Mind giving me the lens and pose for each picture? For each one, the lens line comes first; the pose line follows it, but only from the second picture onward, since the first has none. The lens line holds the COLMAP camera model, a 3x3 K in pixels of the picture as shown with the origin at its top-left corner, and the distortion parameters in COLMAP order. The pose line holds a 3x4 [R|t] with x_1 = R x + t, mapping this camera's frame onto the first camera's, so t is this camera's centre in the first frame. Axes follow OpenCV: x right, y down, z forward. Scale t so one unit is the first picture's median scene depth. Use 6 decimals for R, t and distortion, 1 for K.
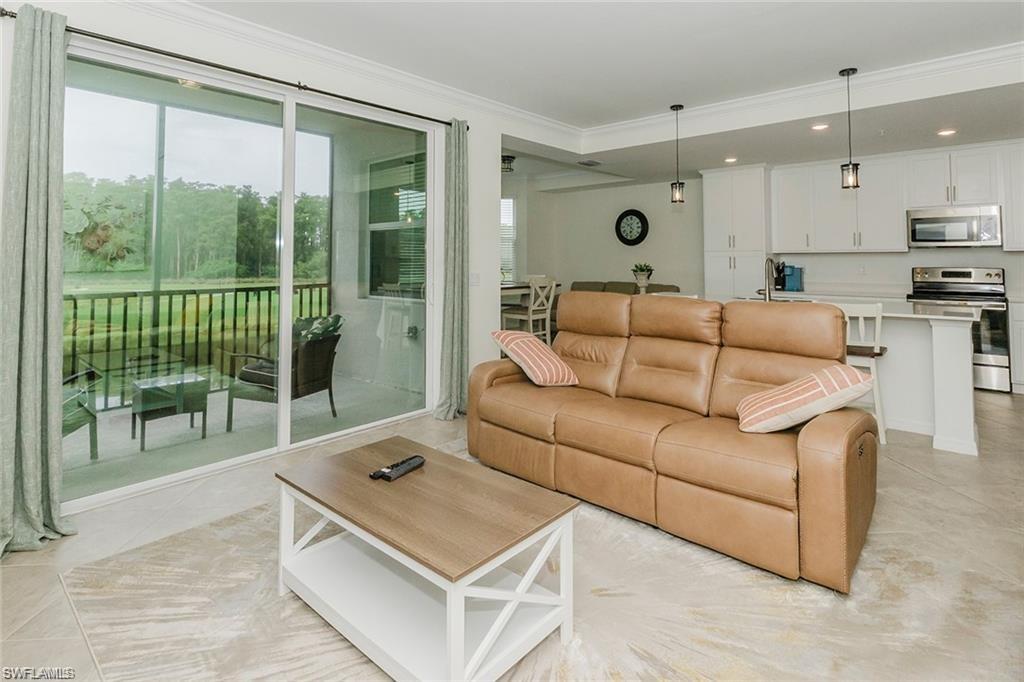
lens RADIAL K [[510.2, 0, 530.1], [0, 510.2, 239.9], [0, 0, 1]] dist [0.000210, 0.000401]
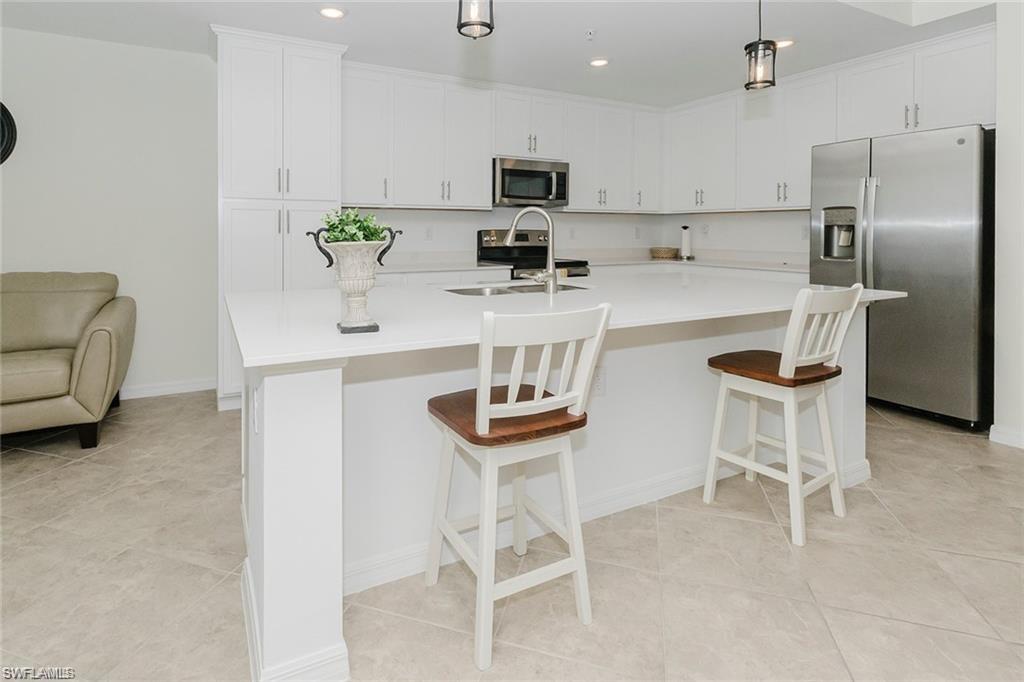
lens RADIAL K [[515.8, 0, 455.4], [0, 515.8, 236.0], [0, 0, 1]] dist [0.000541, 0.000191]
pose [[0.381596, -0.008982, 0.924285, -0.035653], [-0.041109, 0.998798, 0.026678, 0.059612], [-0.923414, -0.048177, 0.380769, 0.995095]]
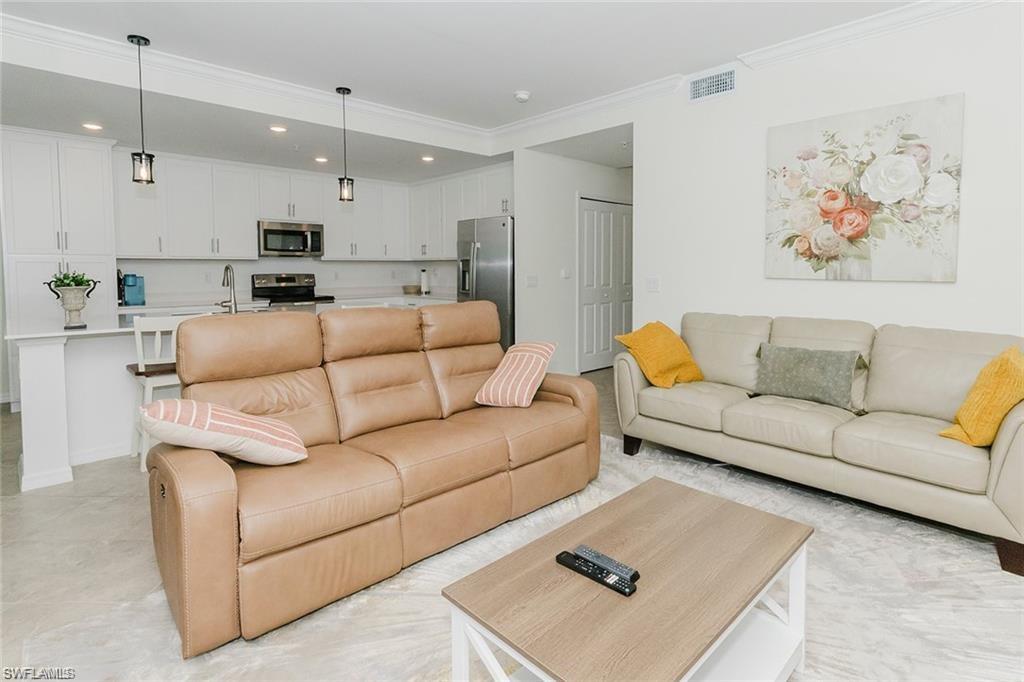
lens RADIAL K [[535.4, 0, 505.3], [0, 535.4, 298.4], [0, 0, 1]] dist [-0.002272, -0.000094]
pose [[0.099080, -0.056487, 0.993475, -0.441669], [-0.037588, 0.997463, 0.060462, 0.022536], [-0.994369, -0.043333, 0.096705, 0.496345]]
